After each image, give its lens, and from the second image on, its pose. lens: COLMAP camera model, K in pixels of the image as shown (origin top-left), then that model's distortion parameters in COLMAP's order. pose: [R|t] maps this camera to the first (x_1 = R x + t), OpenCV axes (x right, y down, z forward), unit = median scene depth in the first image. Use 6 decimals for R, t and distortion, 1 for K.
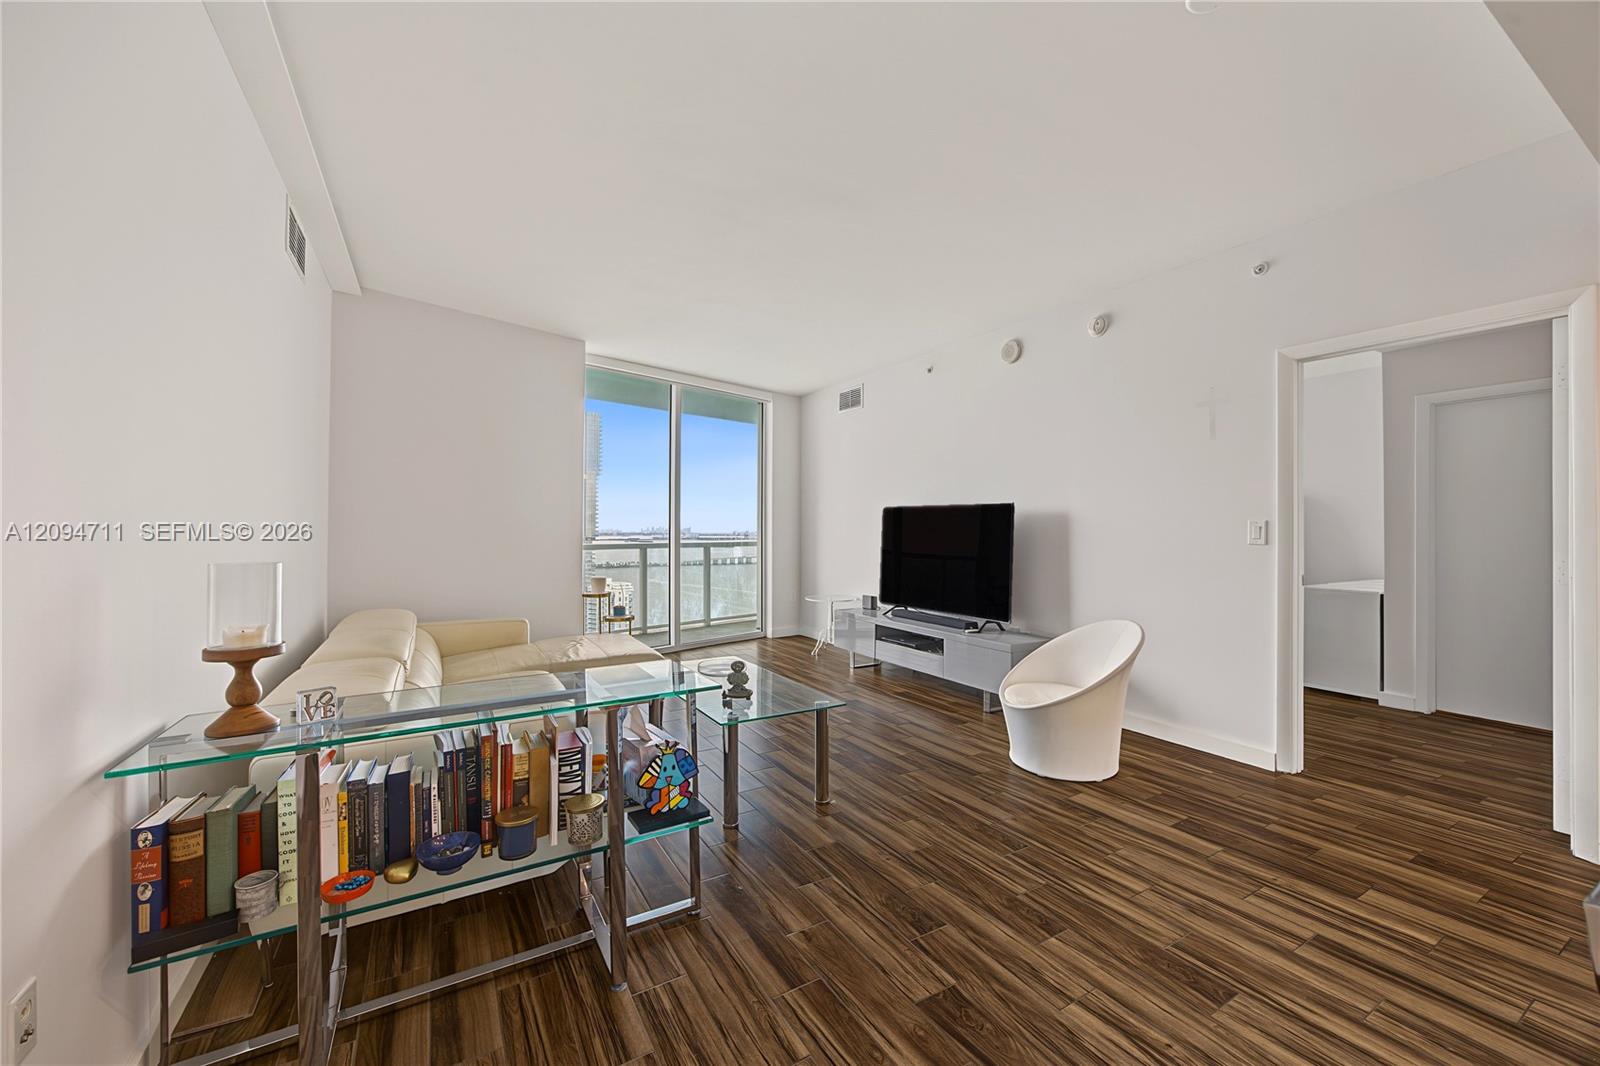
lens RADIAL K [[634.2, 0, 800.0], [0, 634.2, 533.0], [0, 0, 1]] dist [0.000501, 0.000079]
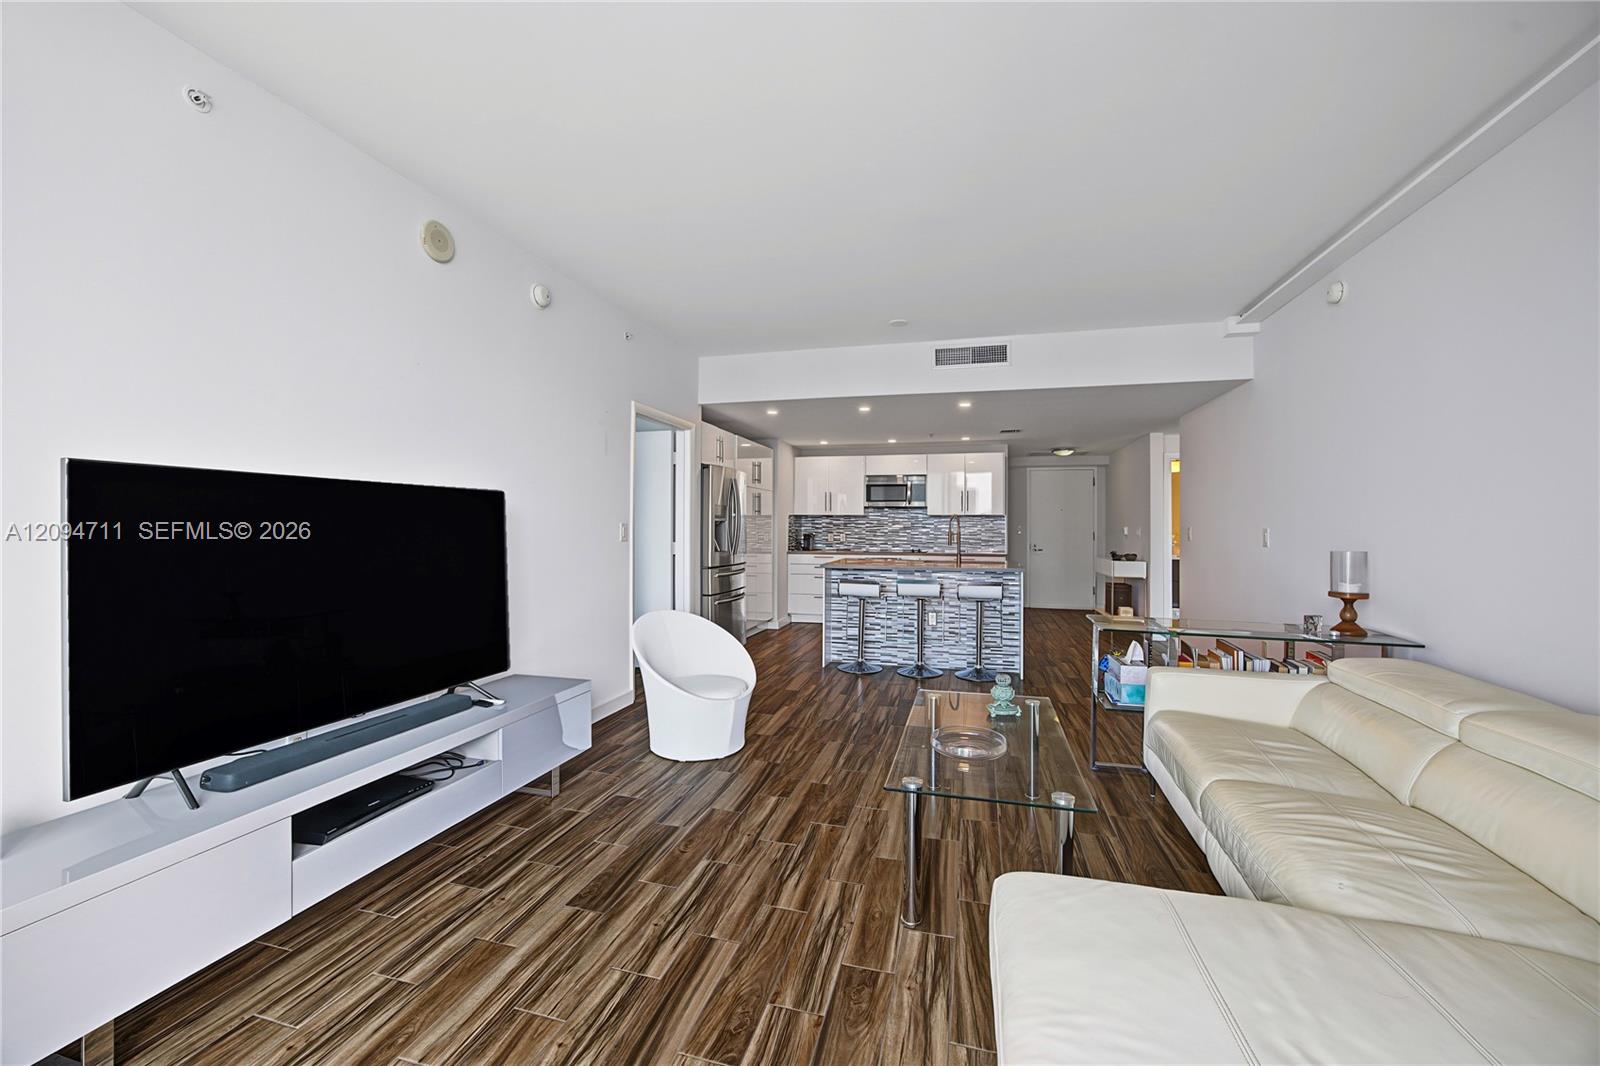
lens RADIAL K [[634.2, 0, 800.0], [0, 634.2, 533.0], [0, 0, 1]] dist [0.000501, 0.000079]
pose [[-0.697437, -0.013141, 0.716526, -0.501246], [-0.003529, 0.999883, 0.014902, -0.021678], [-0.716638, 0.007865, -0.697401, 1.678647]]
